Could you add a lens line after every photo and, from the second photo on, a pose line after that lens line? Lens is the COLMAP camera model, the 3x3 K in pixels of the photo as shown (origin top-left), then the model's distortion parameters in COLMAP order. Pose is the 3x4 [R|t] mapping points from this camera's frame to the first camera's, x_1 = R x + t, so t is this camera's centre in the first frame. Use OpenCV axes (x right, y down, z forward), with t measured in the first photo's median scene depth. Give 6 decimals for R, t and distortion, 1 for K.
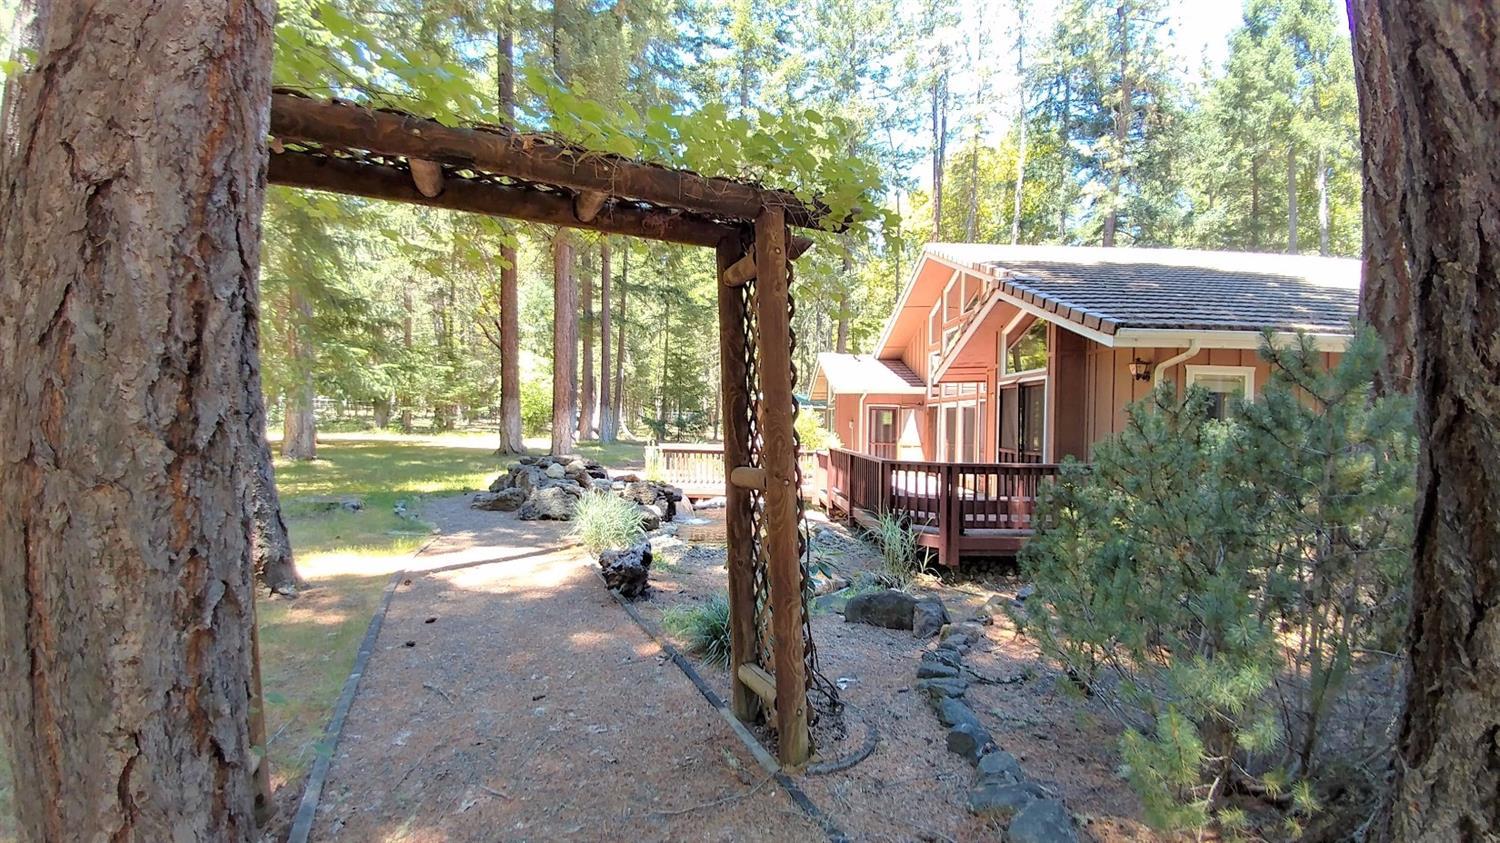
lens RADIAL K [[610.9, 0, 748.7], [0, 610.9, 427.5], [0, 0, 1]] dist [0.031018, -0.041198]
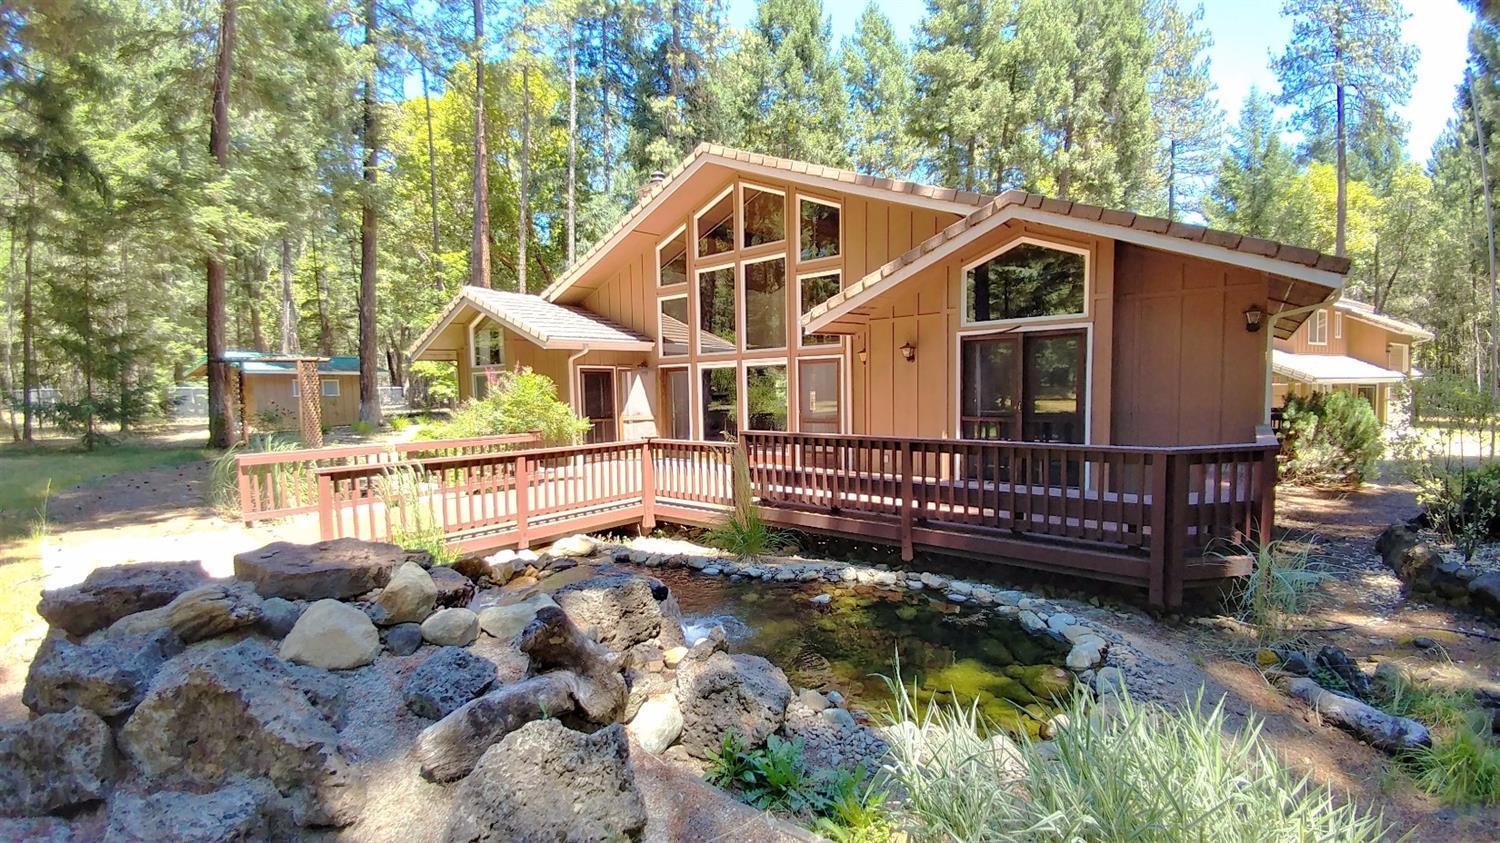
lens RADIAL K [[632.2, 0, 748.0], [0, 632.2, 432.8], [0, 0, 1]] dist [-0.044318, -0.012931]
pose [[0.647353, -0.078899, 0.758096, -0.230131], [0.031703, 0.996554, 0.076645, -0.009714], [-0.761531, -0.025583, 0.647623, 0.403809]]
